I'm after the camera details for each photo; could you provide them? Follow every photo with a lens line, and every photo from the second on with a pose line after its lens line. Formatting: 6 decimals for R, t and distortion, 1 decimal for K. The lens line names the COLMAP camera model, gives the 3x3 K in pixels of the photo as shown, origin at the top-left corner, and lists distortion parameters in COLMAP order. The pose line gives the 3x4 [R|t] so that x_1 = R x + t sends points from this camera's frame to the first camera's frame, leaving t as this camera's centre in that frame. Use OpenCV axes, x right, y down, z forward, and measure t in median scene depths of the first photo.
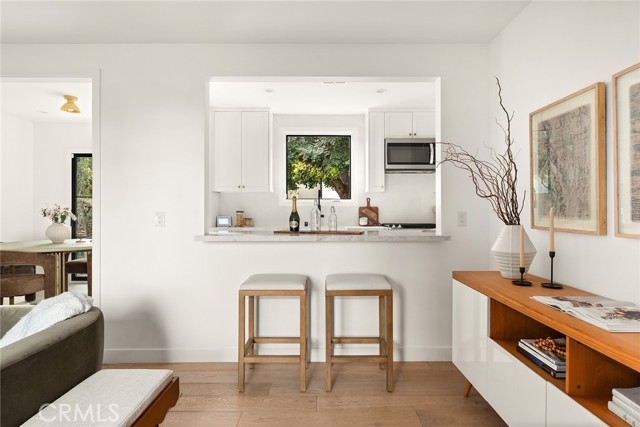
lens RADIAL K [[369.0, 0, 320.0], [0, 369.0, 213.5], [0, 0, 1]] dist [-0.002972, -0.000151]
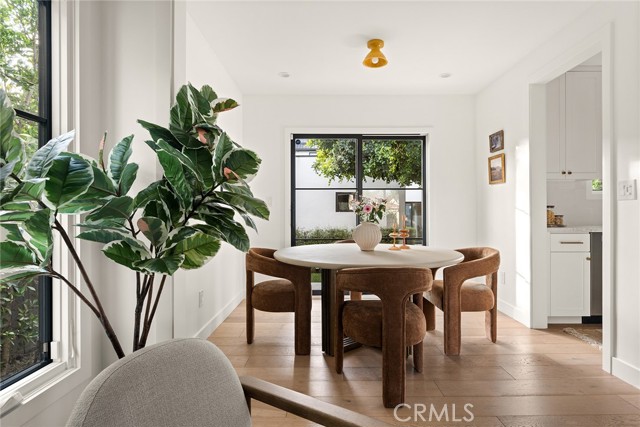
lens RADIAL K [[347.9, 0, 323.2], [0, 347.9, 211.3], [0, 0, 1]] dist [-0.000448, -0.000076]
pose [[0.999922, -0.004658, 0.011551, -1.045426], [0.004795, 0.999918, -0.011842, 0.016526], [-0.011495, 0.011897, 0.999863, 0.460270]]
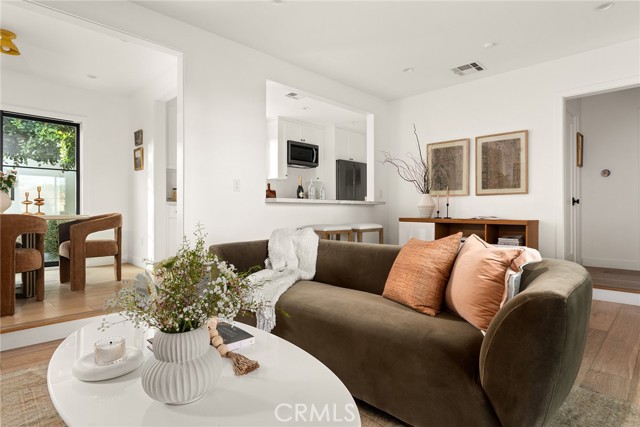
lens RADIAL K [[355.5, 0, 324.7], [0, 355.5, 212.3], [0, 0, 1]] dist [0.000318, 0.002138]
pose [[0.701061, 0.000846, 0.713101, -0.989629], [0.002535, 0.999990, -0.003678, 0.102505], [-0.713097, 0.004387, 0.701052, -0.036727]]
